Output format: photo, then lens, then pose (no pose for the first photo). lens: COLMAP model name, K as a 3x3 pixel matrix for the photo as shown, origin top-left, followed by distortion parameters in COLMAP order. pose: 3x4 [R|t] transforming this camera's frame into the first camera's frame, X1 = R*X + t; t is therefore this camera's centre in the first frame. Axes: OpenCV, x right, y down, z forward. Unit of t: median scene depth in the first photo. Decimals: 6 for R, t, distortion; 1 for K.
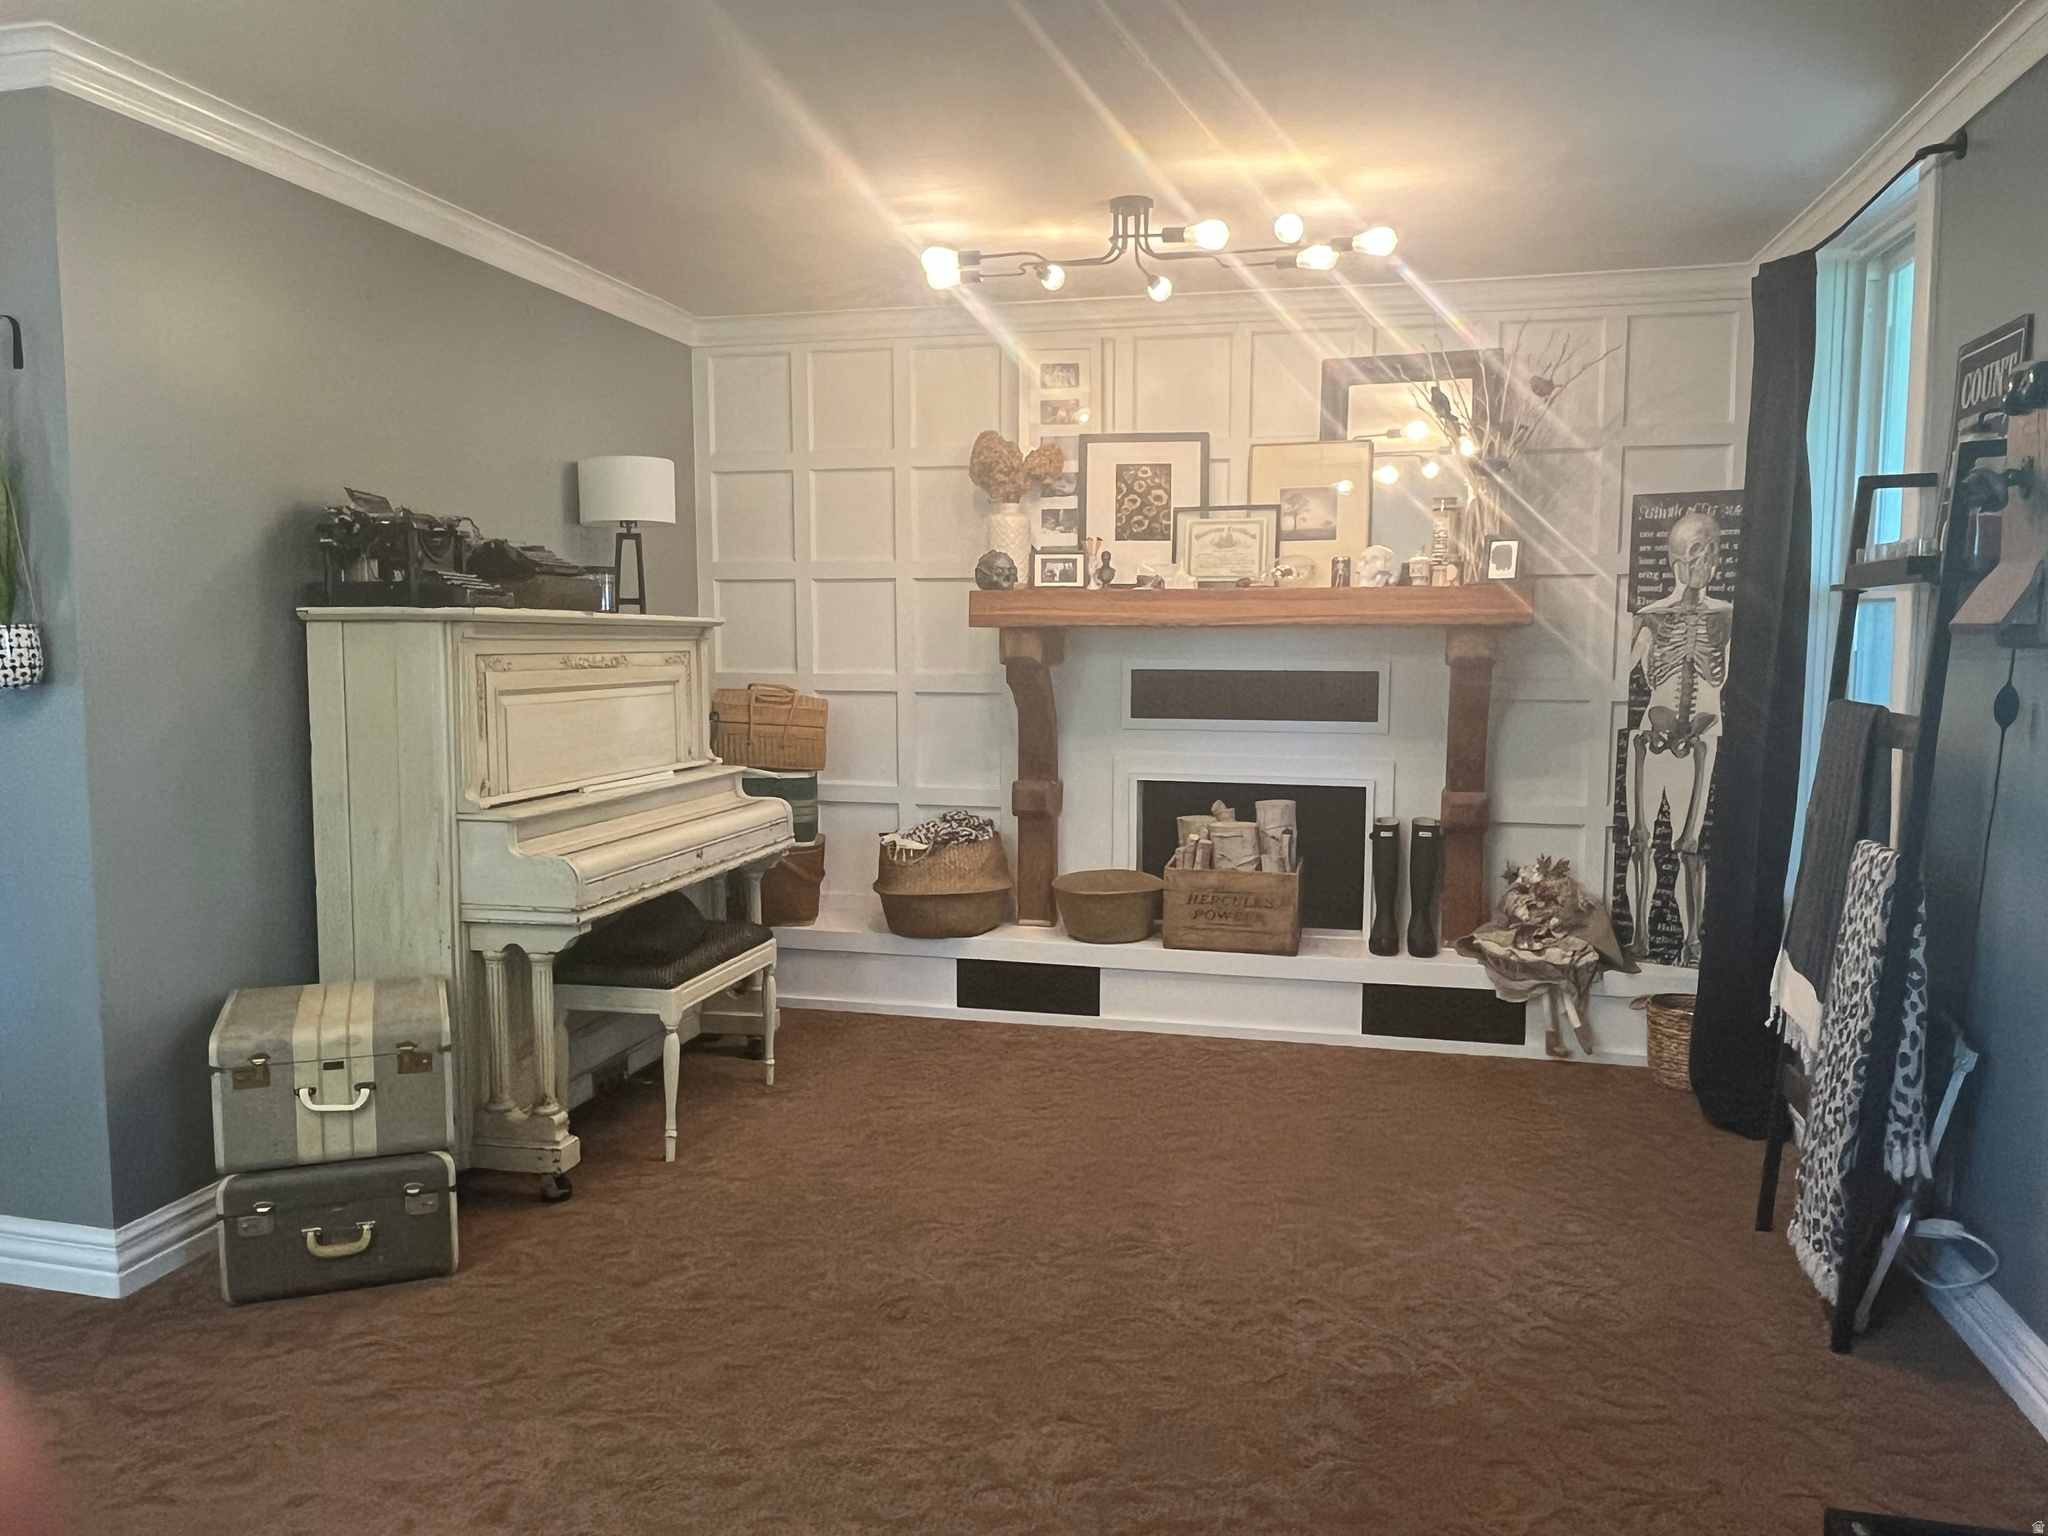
lens RADIAL K [[1534.8, 0, 1015.4], [0, 1534.8, 771.9], [0, 0, 1]] dist [0.015190, -0.007502]
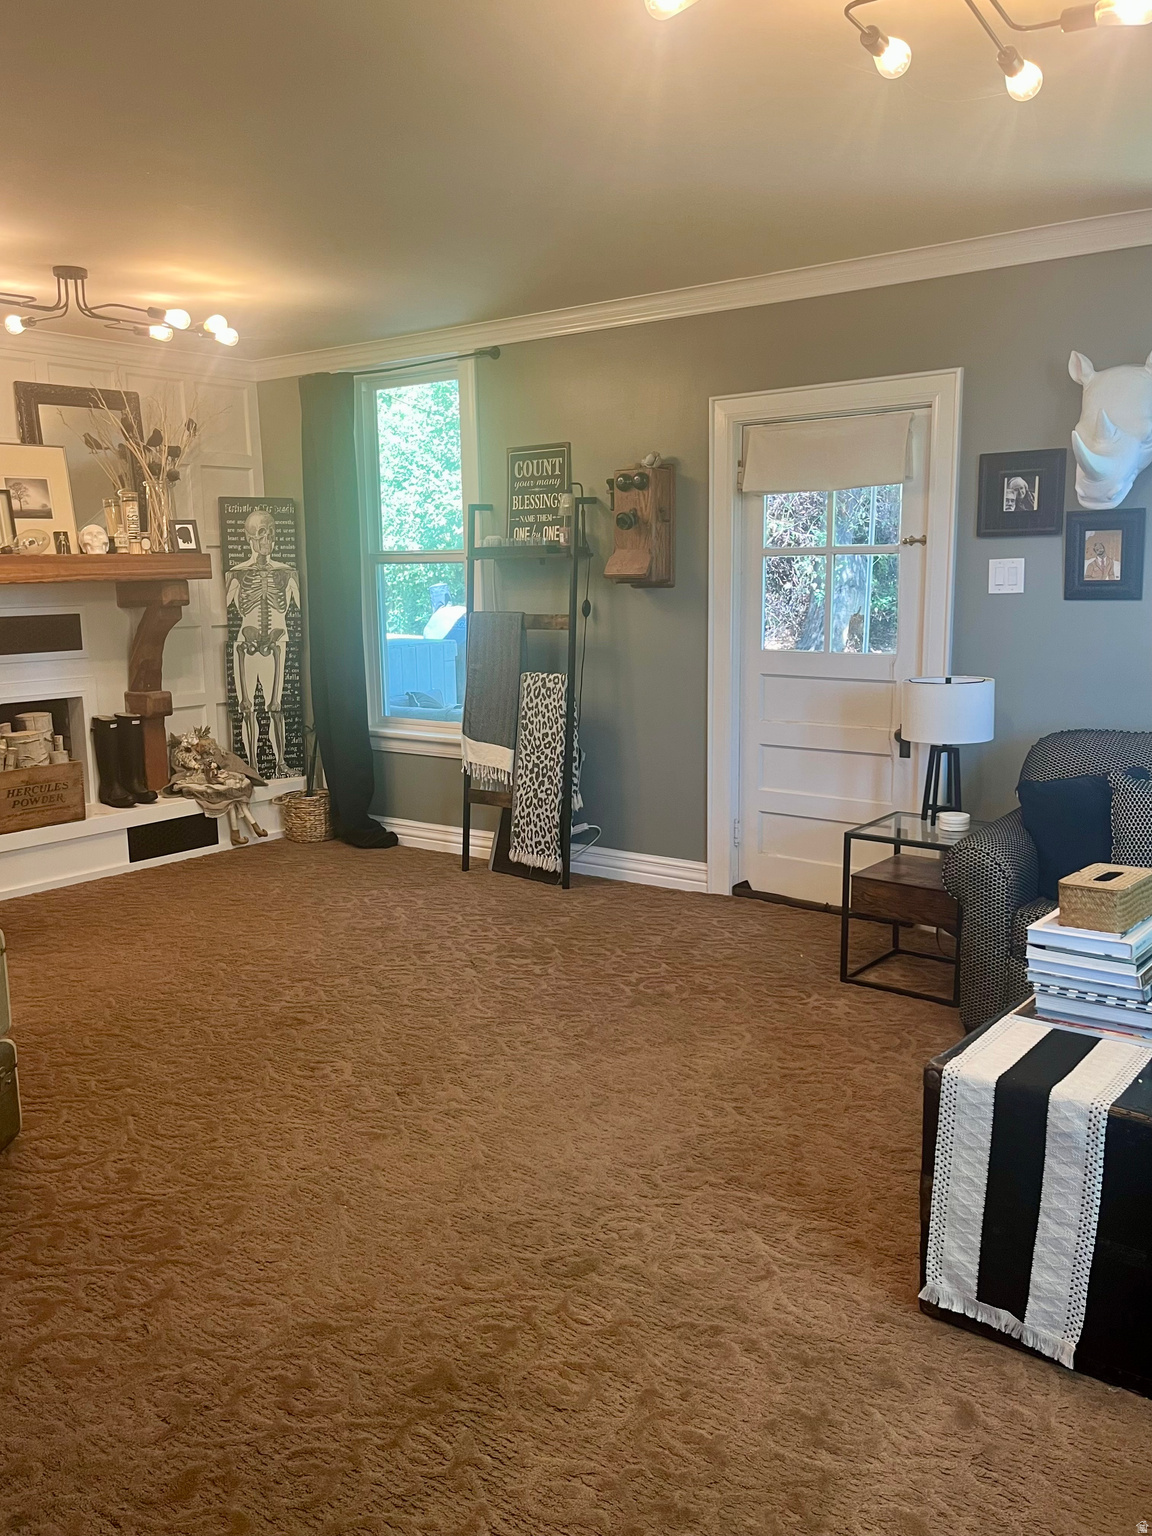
lens RADIAL K [[1238.1, 0, 577.8], [0, 1238.1, 779.6], [0, 0, 1]] dist [0.058915, -0.082122]
pose [[0.401866, -0.164518, 0.900798, -0.667771], [0.103775, 0.985573, 0.133704, -0.021992], [-0.909799, 0.039750, 0.413141, 0.121360]]
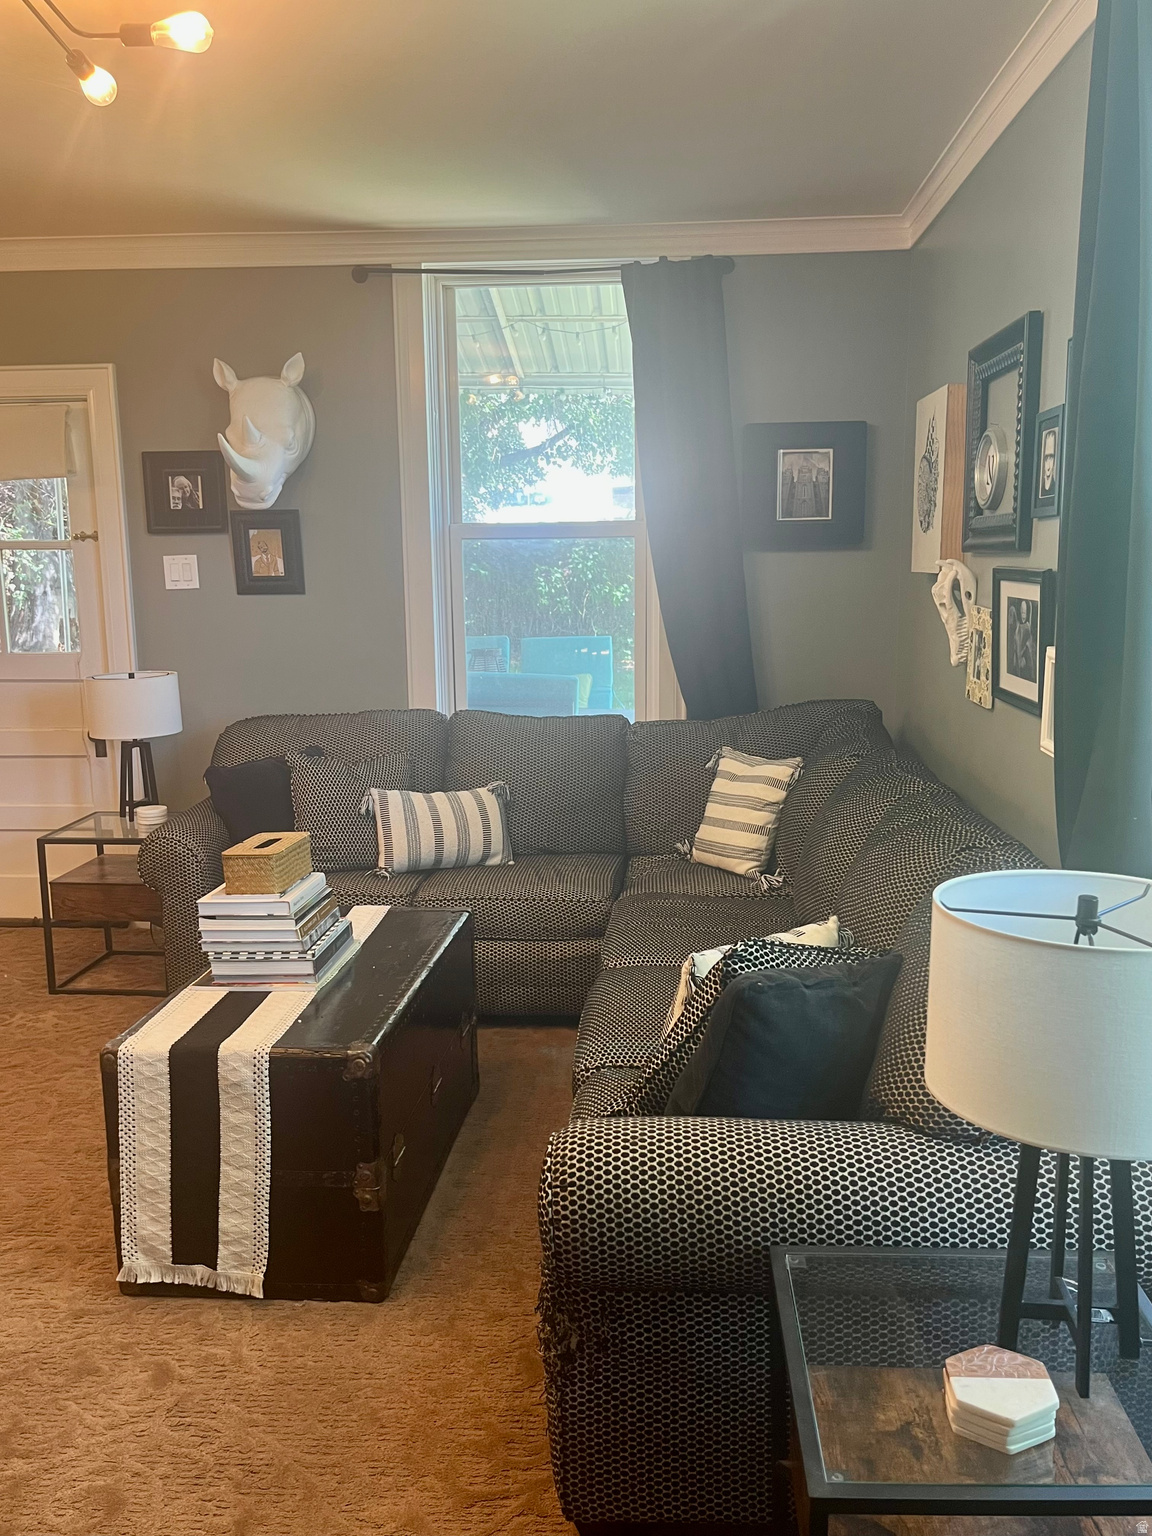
lens RADIAL K [[1238.1, 0, 573.4], [0, 1238.1, 776.8], [0, 0, 1]] dist [0.058915, -0.082122]
pose [[-0.178866, -0.172168, 0.968692, -0.683123], [0.108244, 0.975150, 0.193302, -0.012554], [-0.977901, 0.139430, -0.155785, 0.082523]]
